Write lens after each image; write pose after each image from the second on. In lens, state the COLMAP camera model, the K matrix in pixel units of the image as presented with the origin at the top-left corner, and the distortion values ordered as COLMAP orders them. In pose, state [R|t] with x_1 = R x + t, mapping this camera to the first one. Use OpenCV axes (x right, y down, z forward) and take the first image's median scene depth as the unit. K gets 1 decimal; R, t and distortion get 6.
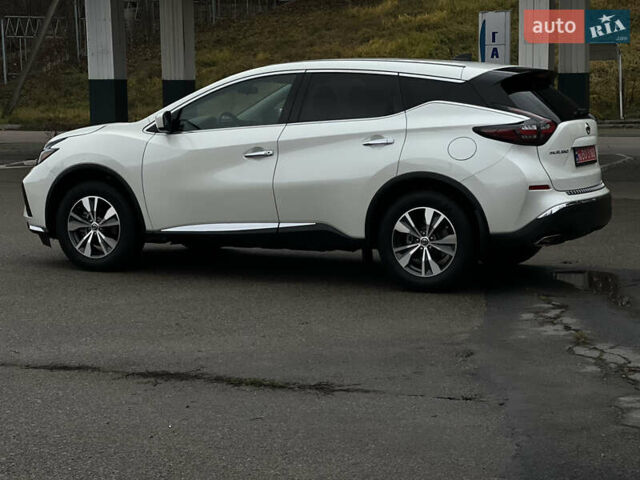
lens RADIAL K [[1443.2, 0, 320.0], [0, 1443.2, 240.0], [0, 0, 1]] dist [-0.168559, 4.975376]
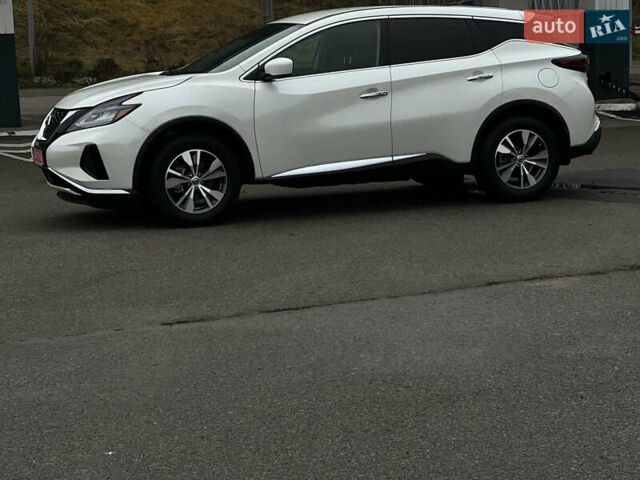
lens RADIAL K [[1443.2, 0, 320.0], [0, 1443.2, 240.0], [0, 0, 1]] dist [-0.168559, 4.975376]
pose [[0.694760, -0.115875, 0.709846, -0.873625], [0.107296, 0.992591, 0.057015, -0.017833], [-0.711193, 0.036552, 0.702046, 0.285318]]
